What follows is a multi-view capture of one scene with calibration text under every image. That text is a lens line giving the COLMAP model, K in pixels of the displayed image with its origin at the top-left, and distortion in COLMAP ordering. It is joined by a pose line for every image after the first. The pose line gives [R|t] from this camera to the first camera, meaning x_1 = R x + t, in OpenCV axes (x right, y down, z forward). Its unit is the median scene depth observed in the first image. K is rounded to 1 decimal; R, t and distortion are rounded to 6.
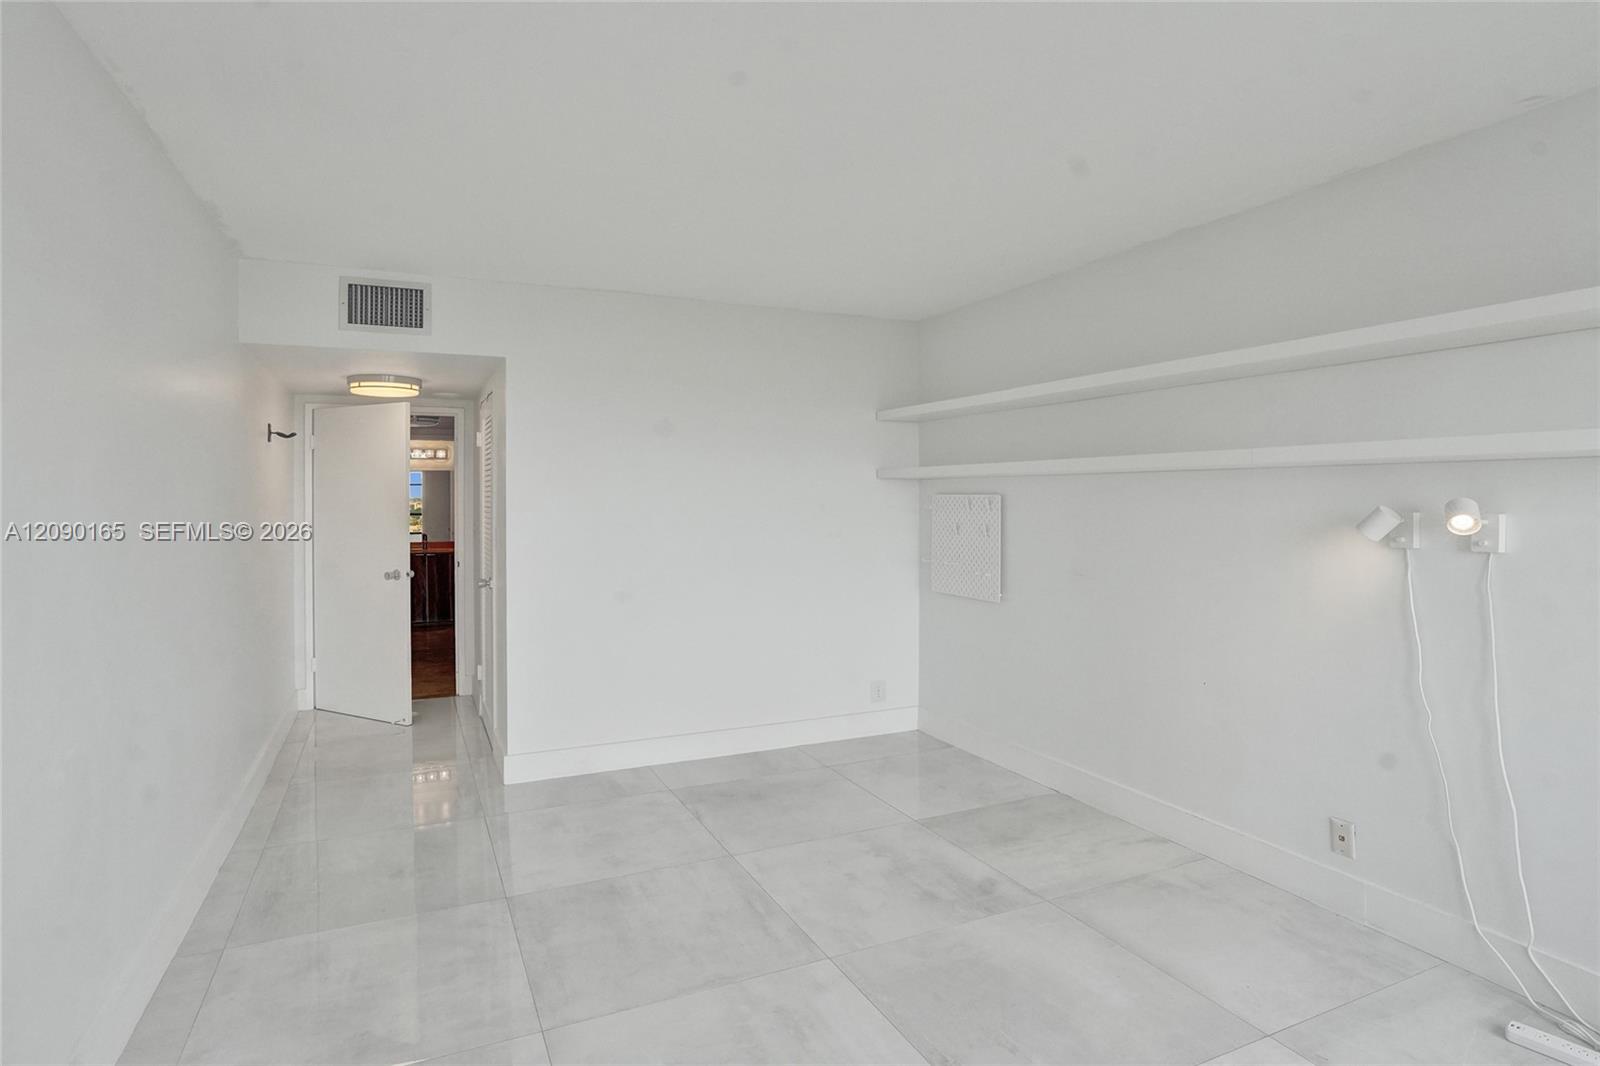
lens RADIAL K [[864.5, 0, 803.8], [0, 864.5, 517.3], [0, 0, 1]] dist [-0.051468, 0.028884]
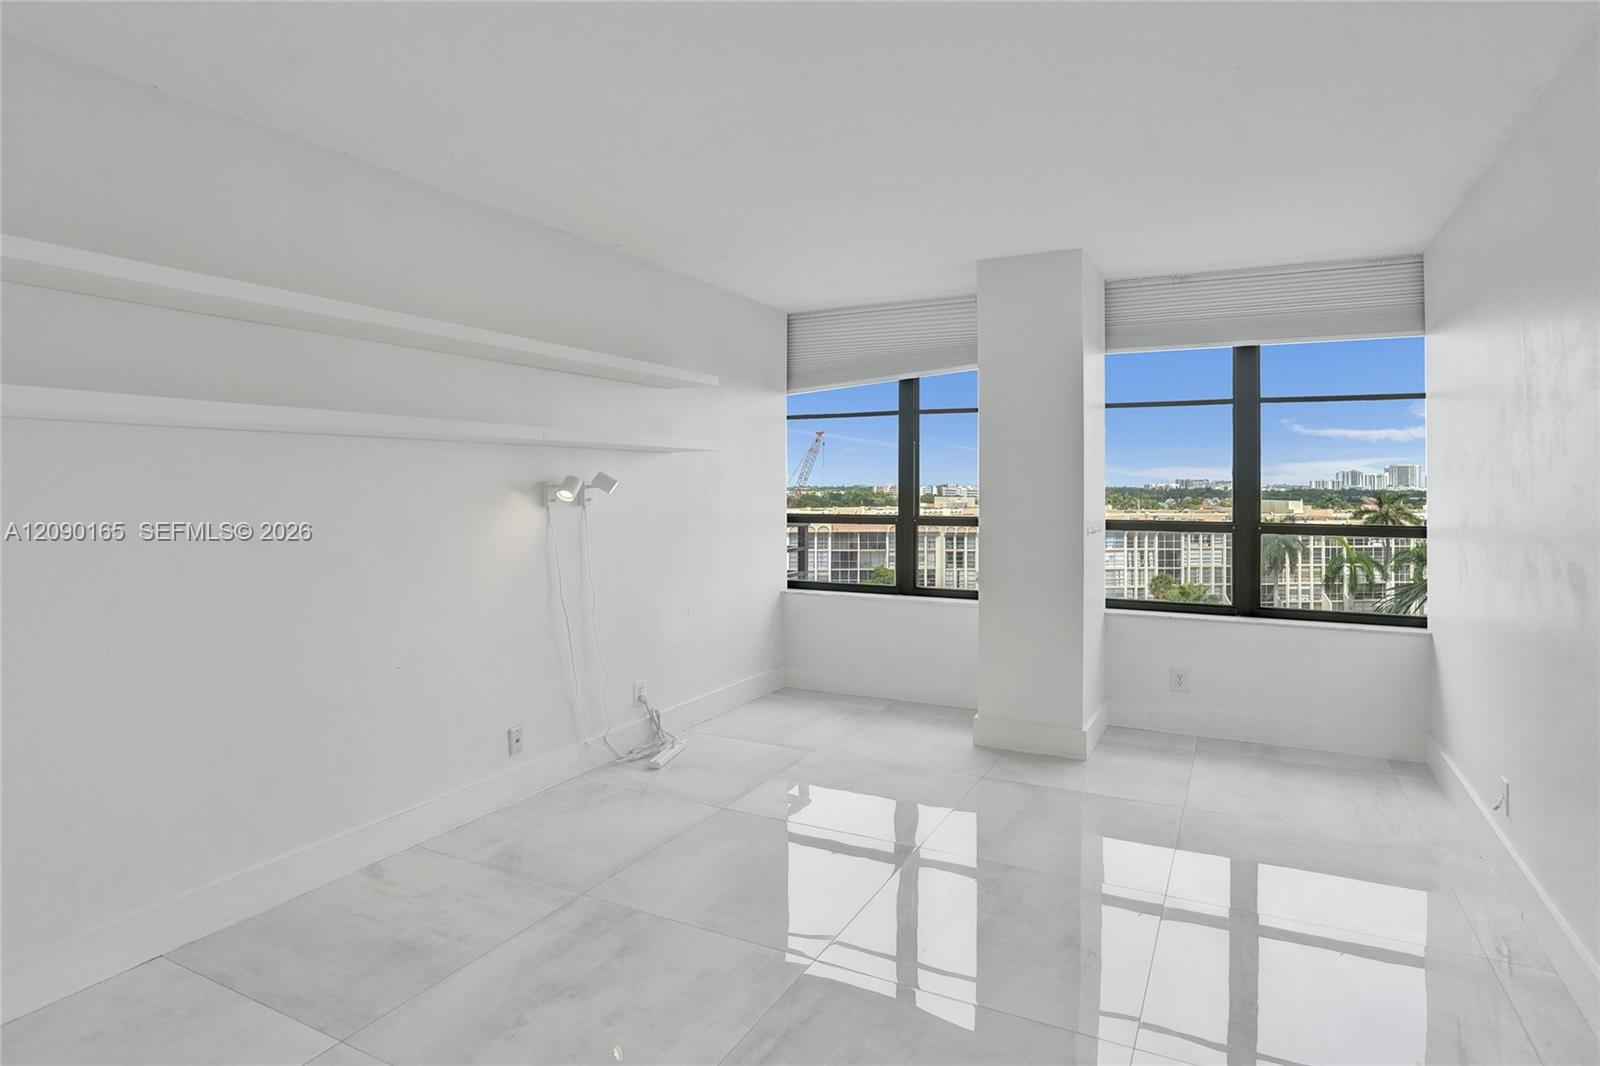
lens RADIAL K [[883.6, 0, 804.8], [0, 883.6, 521.7], [0, 0, 1]] dist [-0.036825, 0.033152]
pose [[-0.607997, -0.030351, 0.793359, -0.588366], [0.023152, 0.998166, 0.055929, -0.005256], [-0.793602, 0.052372, -0.606179, 1.315308]]
